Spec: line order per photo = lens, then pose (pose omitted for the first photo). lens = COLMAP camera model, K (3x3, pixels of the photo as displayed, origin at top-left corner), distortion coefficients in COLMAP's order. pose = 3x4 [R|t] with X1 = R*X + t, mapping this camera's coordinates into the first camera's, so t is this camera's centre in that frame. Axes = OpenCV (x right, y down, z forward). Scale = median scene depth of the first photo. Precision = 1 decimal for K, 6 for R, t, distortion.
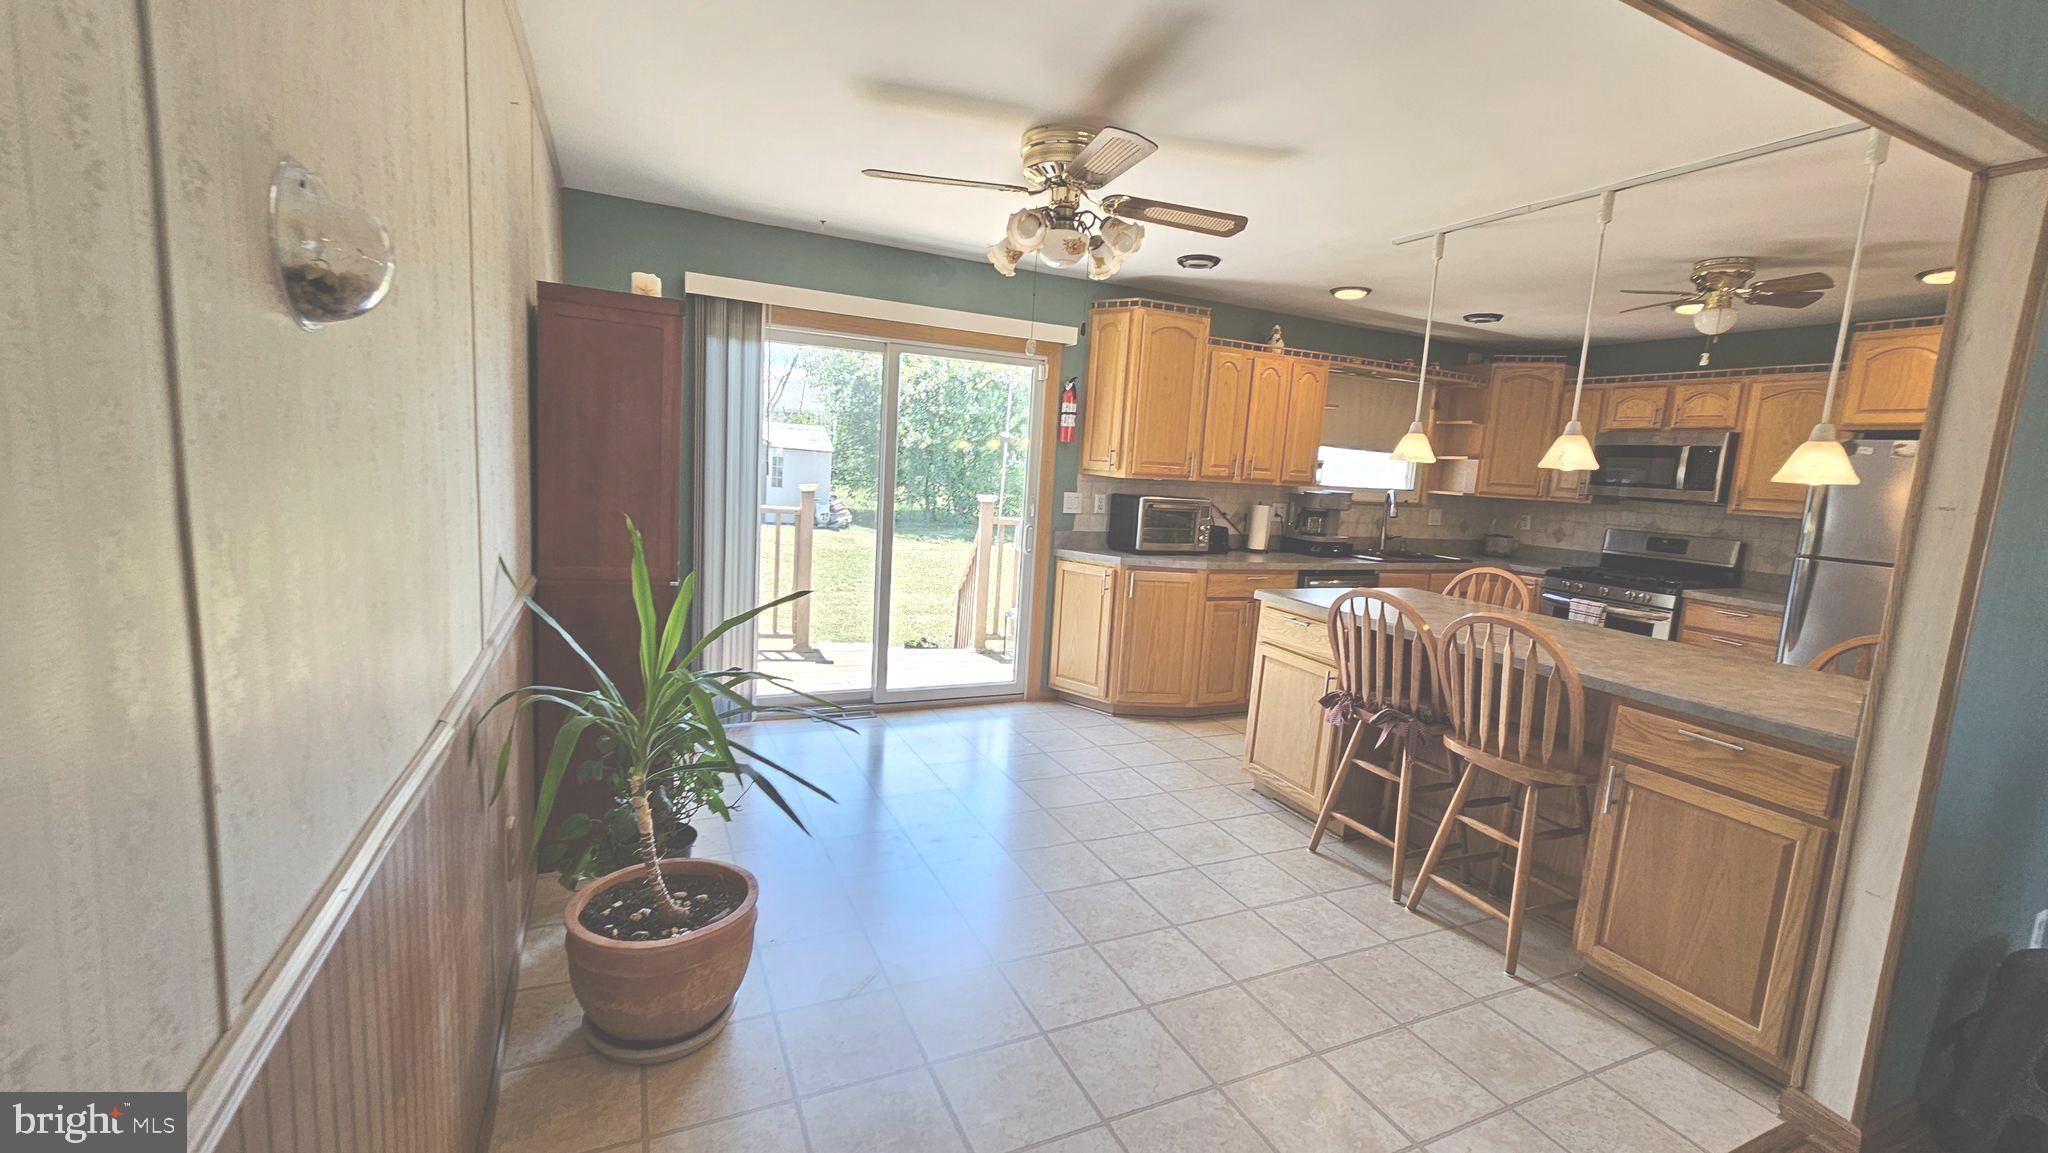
lens RADIAL K [[831.8, 0, 1028.4], [0, 831.8, 576.6], [0, 0, 1]] dist [-0.001359, 0.000334]
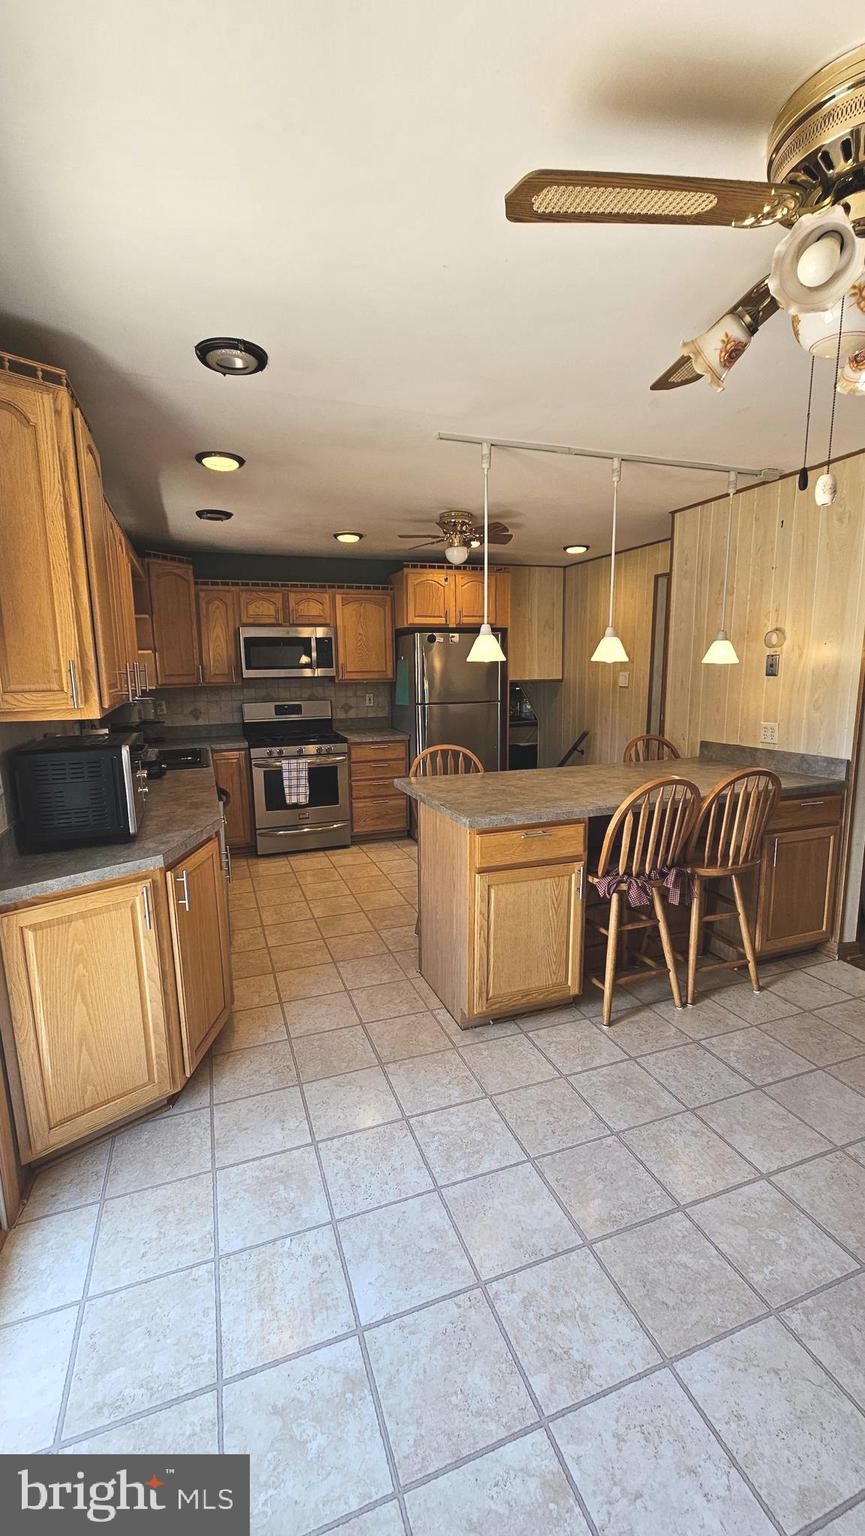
lens RADIAL K [[623.9, 0, 431.0], [0, 623.9, 774.5], [0, 0, 1]] dist [-0.001359, 0.000334]
pose [[0.092293, -0.233422, 0.967986, -0.268330], [0.158274, 0.963214, 0.217181, -0.136770], [-0.983072, 0.133163, 0.125843, 0.731681]]
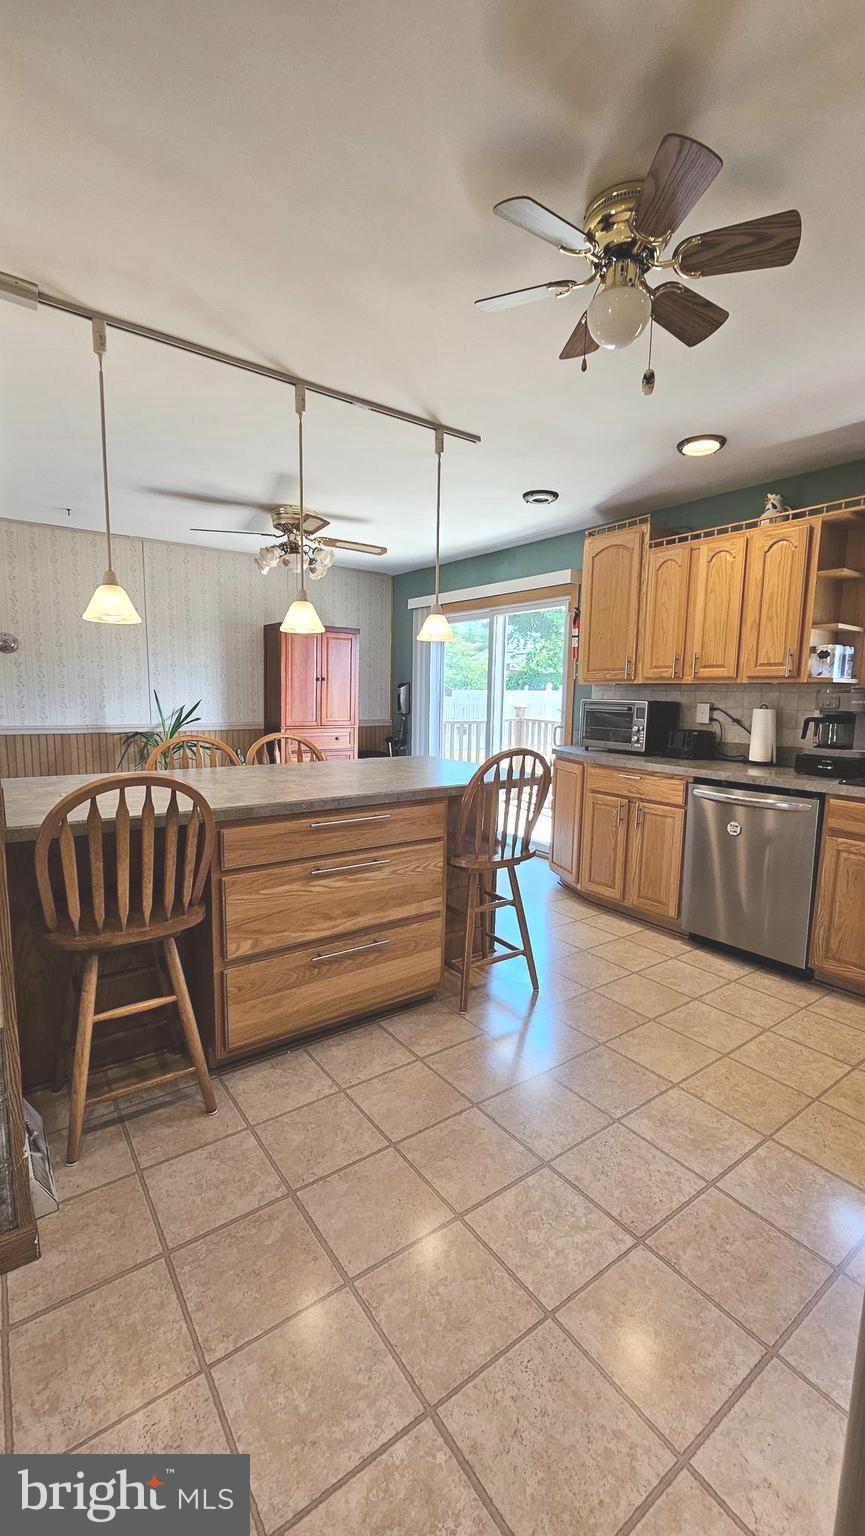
lens RADIAL K [[623.9, 0, 431.0], [0, 623.9, 774.5], [0, 0, 1]] dist [-0.001359, 0.000334]
pose [[0.199549, 0.068265, -0.977507, 0.951083], [-0.146288, 0.988466, 0.039167, 0.005066], [0.968907, 0.135182, 0.207234, 0.627765]]
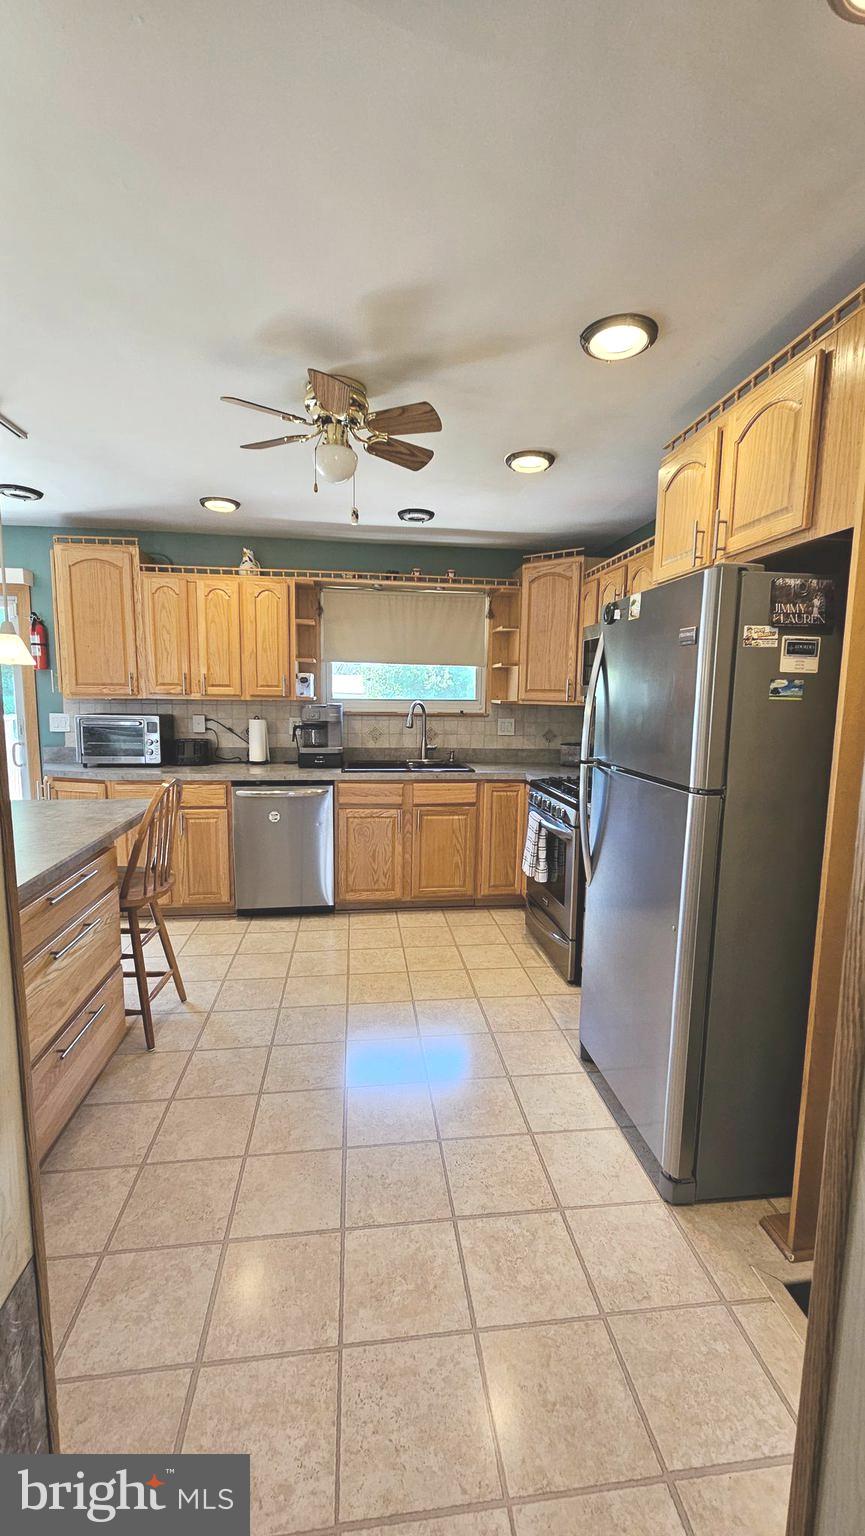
lens RADIAL K [[623.9, 0, 431.0], [0, 623.9, 774.5], [0, 0, 1]] dist [-0.001359, 0.000334]
pose [[0.952499, -0.006239, -0.304479, 0.836495], [-0.000453, 0.999760, -0.021903, 0.001897], [0.304542, 0.021000, 0.952267, 0.354499]]
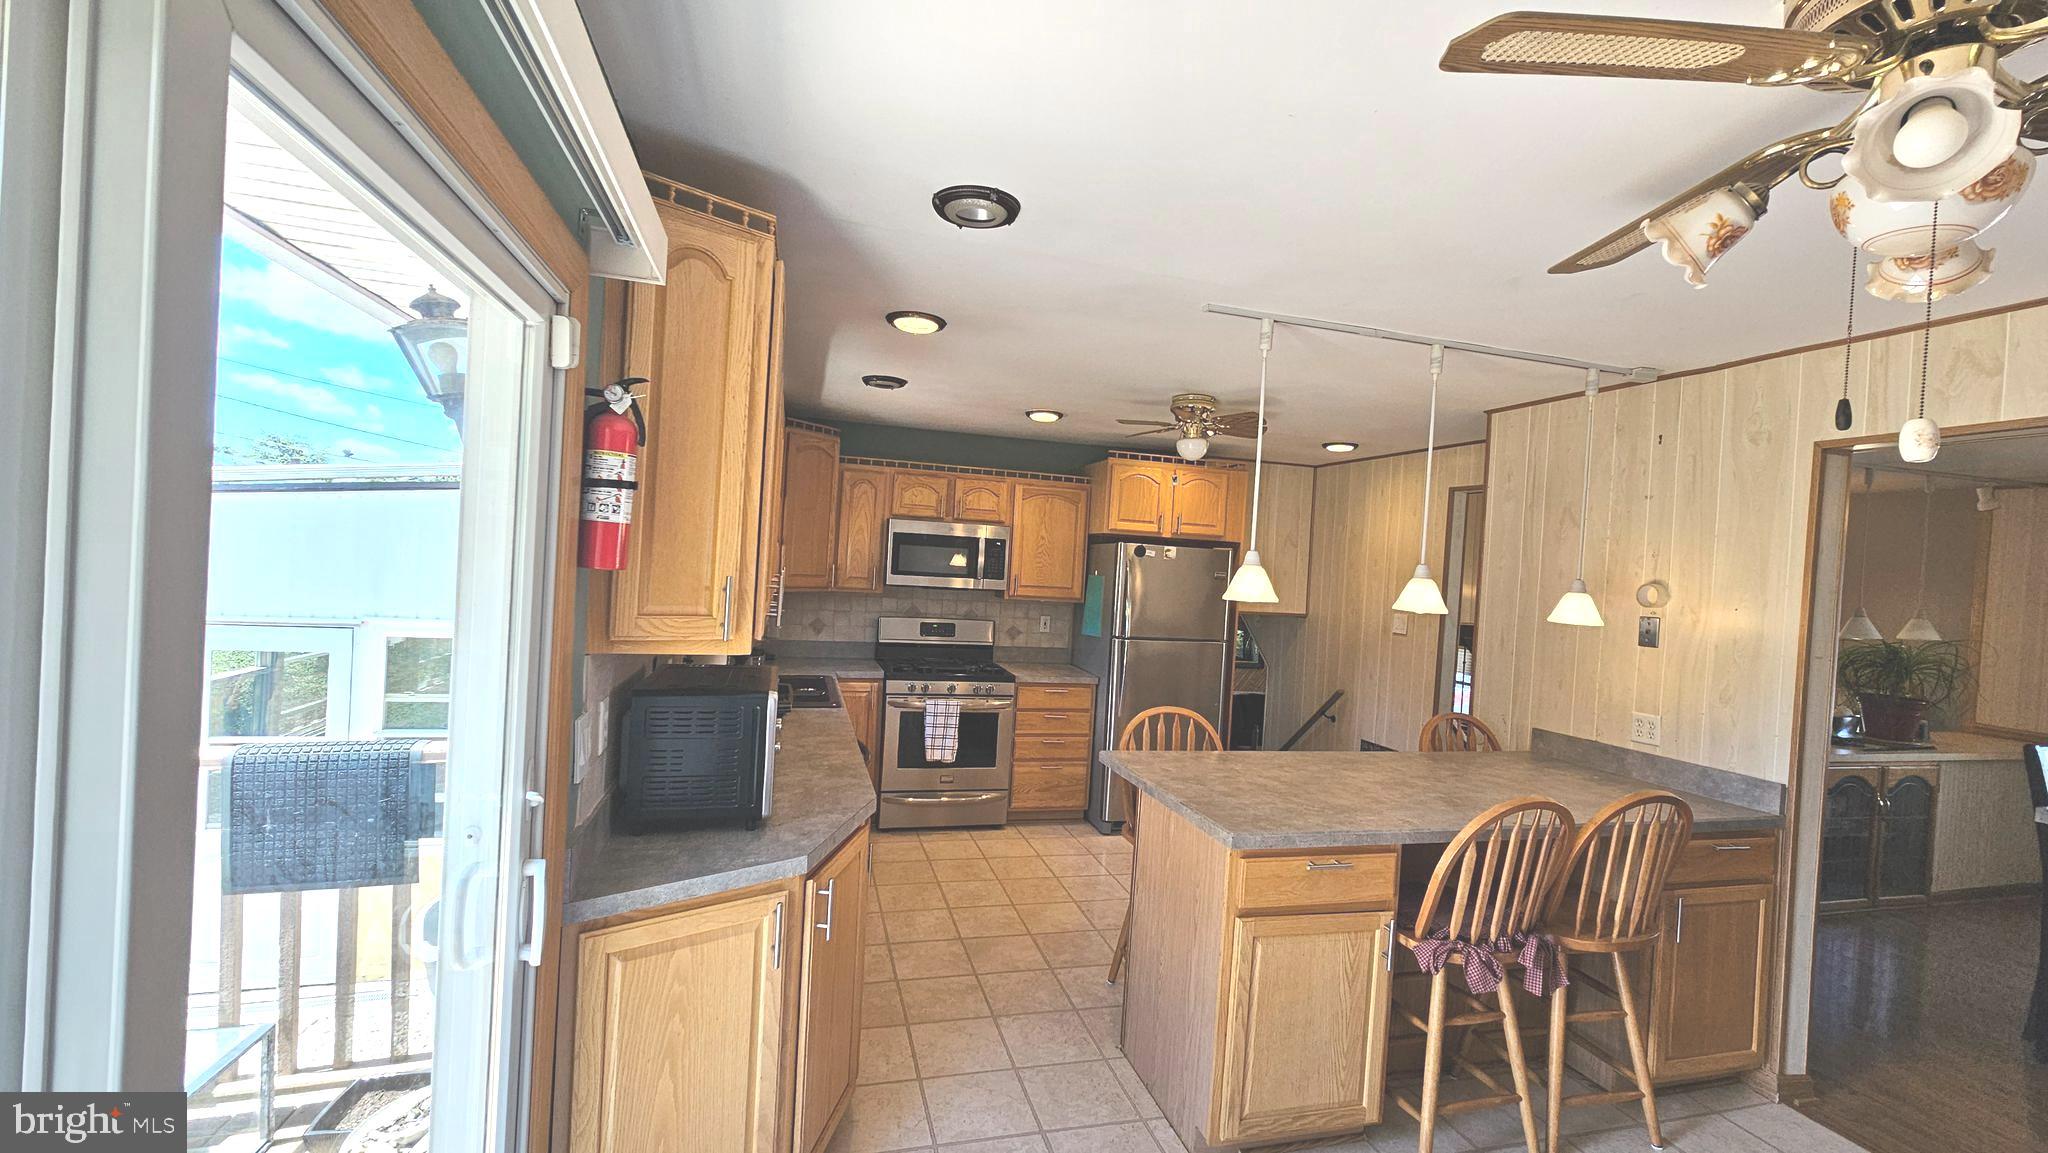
lens RADIAL K [[831.8, 0, 1028.4], [0, 831.8, 576.6], [0, 0, 1]] dist [-0.001359, 0.000334]
pose [[0.174445, -0.064821, 0.982531, -0.248376], [0.089230, 0.994766, 0.049786, -0.162104], [-0.980616, 0.078986, 0.179316, 0.786354]]
